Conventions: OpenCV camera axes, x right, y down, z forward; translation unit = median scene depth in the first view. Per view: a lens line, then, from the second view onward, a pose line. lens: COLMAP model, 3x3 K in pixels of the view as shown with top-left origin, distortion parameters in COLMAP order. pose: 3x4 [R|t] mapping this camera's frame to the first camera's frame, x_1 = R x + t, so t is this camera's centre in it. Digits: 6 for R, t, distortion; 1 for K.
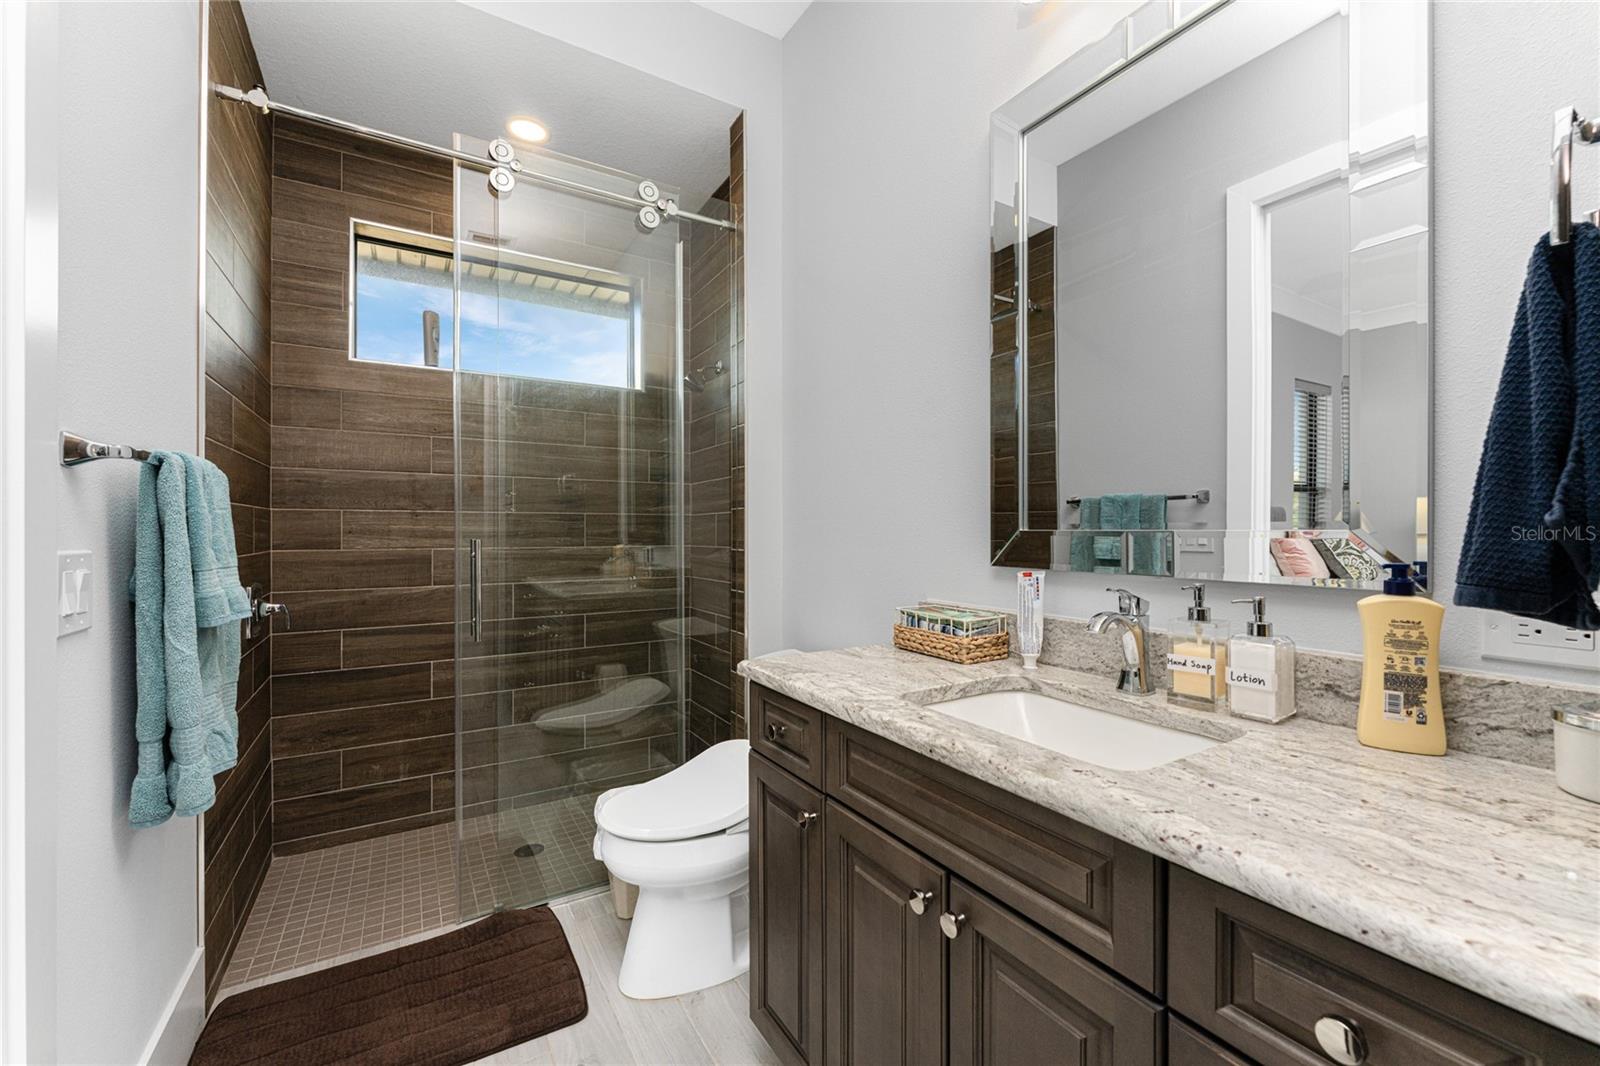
lens RADIAL K [[658.6, 0, 811.4], [0, 658.6, 530.5], [0, 0, 1]] dist [-0.003007, -0.000359]
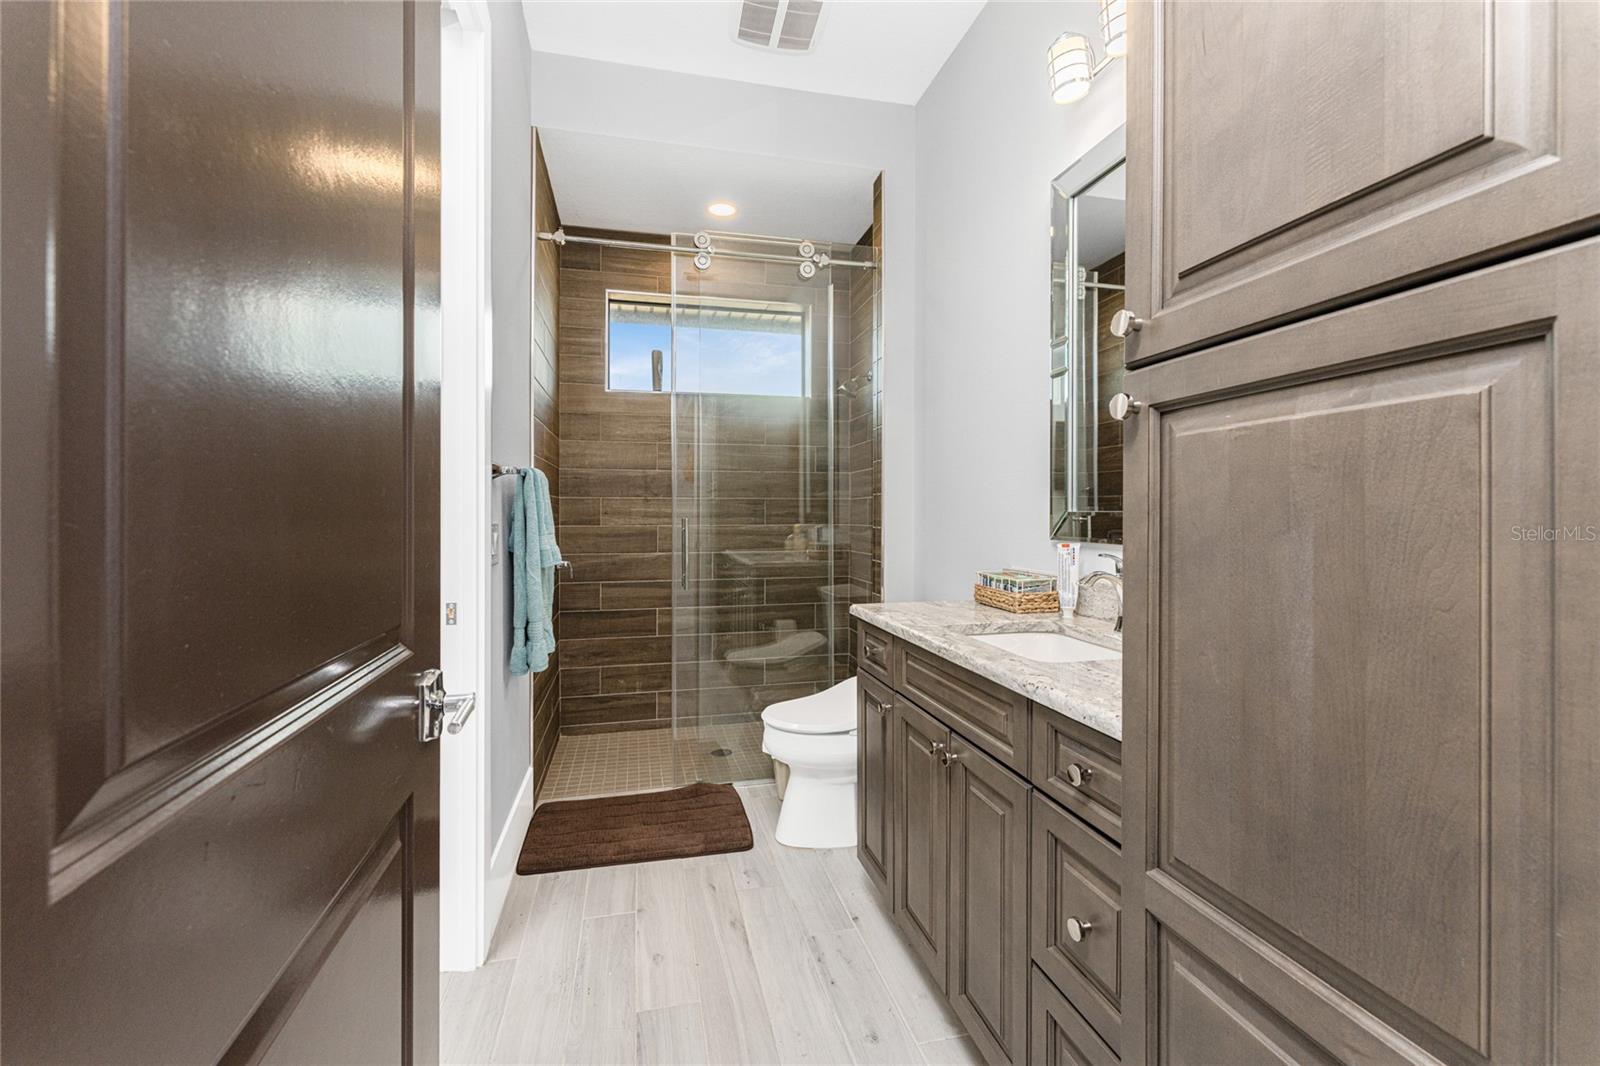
lens RADIAL K [[664.1, 0, 798.7], [0, 664.1, 507.5], [0, 0, 1]] dist [-0.000426, -0.000067]
pose [[0.951740, -0.002304, -0.306895, 0.139727], [0.000071, 0.999973, -0.007286, 0.000703], [0.306904, 0.006912, 0.951715, -0.247346]]
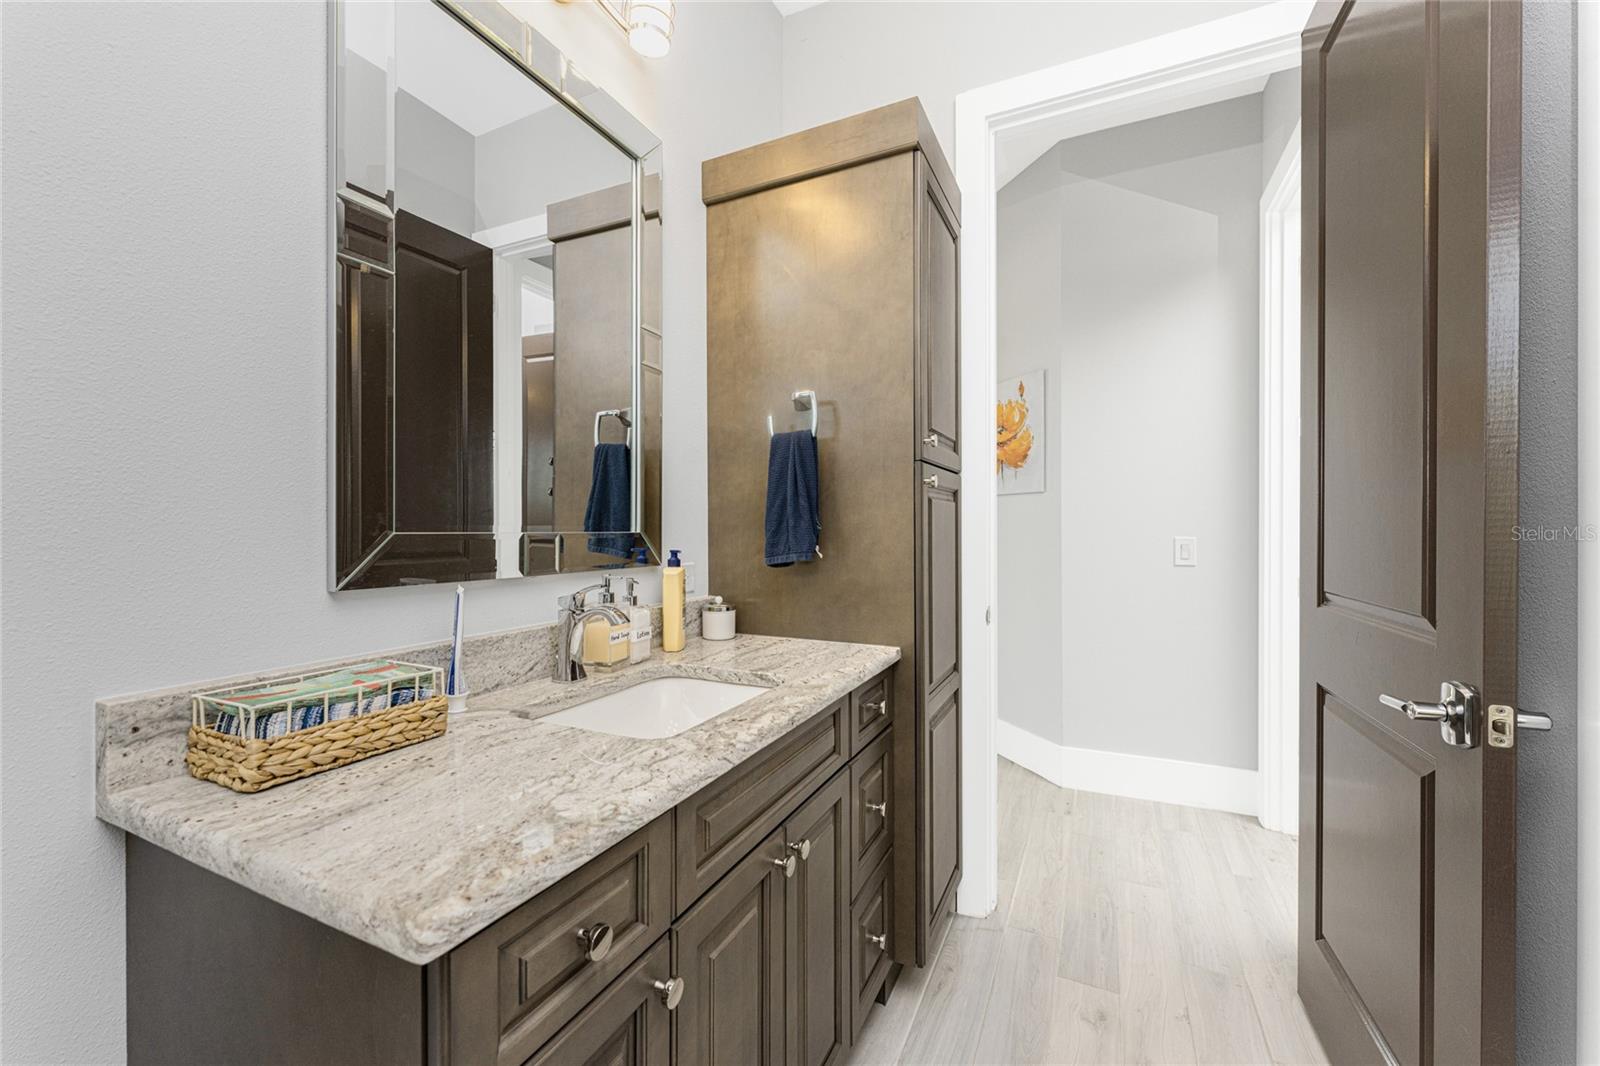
lens RADIAL K [[633.9, 0, 800.0], [0, 633.9, 533.0], [0, 0, 1]] dist [-0.000777, -0.000067]
pose [[-0.542841, -0.003531, 0.839828, -0.309600], [0.000643, 0.999989, 0.004620, -0.002063], [-0.839835, 0.003048, -0.542833, 0.648725]]
